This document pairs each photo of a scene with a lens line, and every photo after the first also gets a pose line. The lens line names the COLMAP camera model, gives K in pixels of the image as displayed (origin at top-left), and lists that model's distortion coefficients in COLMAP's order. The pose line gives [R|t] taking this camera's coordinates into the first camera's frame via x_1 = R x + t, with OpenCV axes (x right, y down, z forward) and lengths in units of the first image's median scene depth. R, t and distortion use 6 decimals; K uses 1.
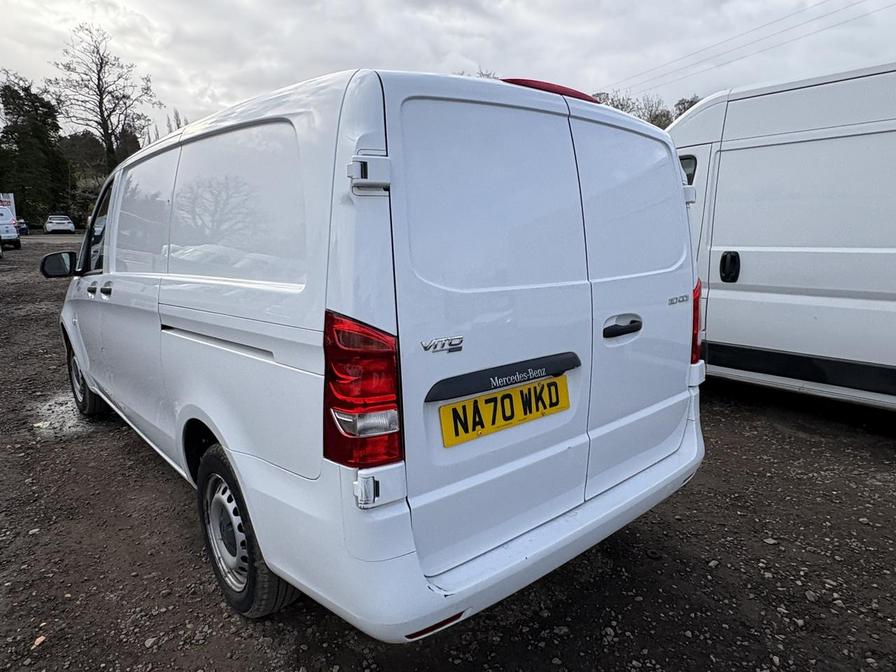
lens RADIAL K [[558.4, 0, 453.6], [0, 558.4, 337.9], [0, 0, 1]] dist [-0.003356, 0.001300]
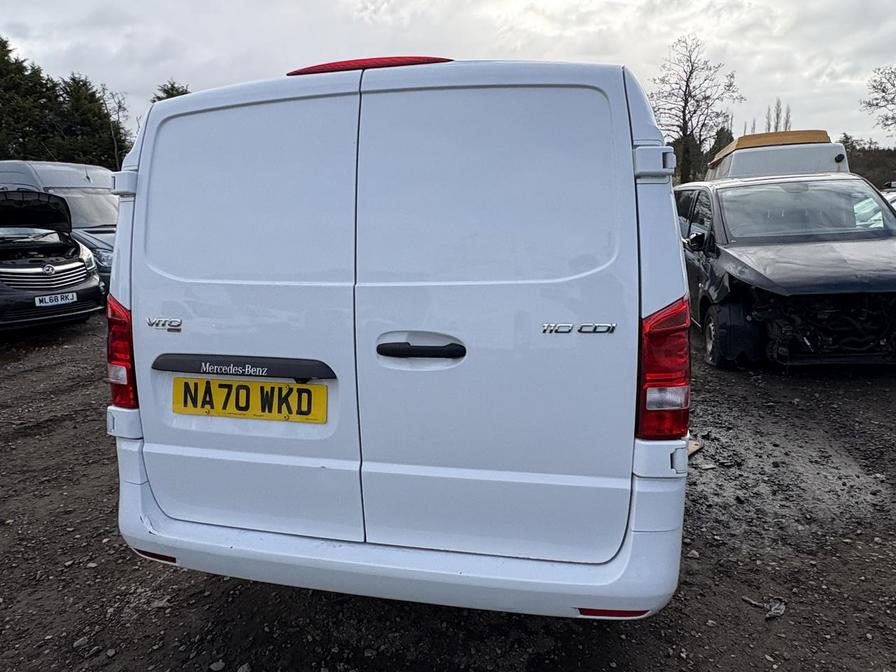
lens RADIAL K [[558.4, 0, 453.6], [0, 558.4, 337.9], [0, 0, 1]] dist [-0.003356, 0.001300]
pose [[0.589782, 0.146317, -0.794197, 1.090820], [-0.138455, 0.987208, 0.079057, -0.116348], [0.795605, 0.063334, 0.602496, 0.660987]]
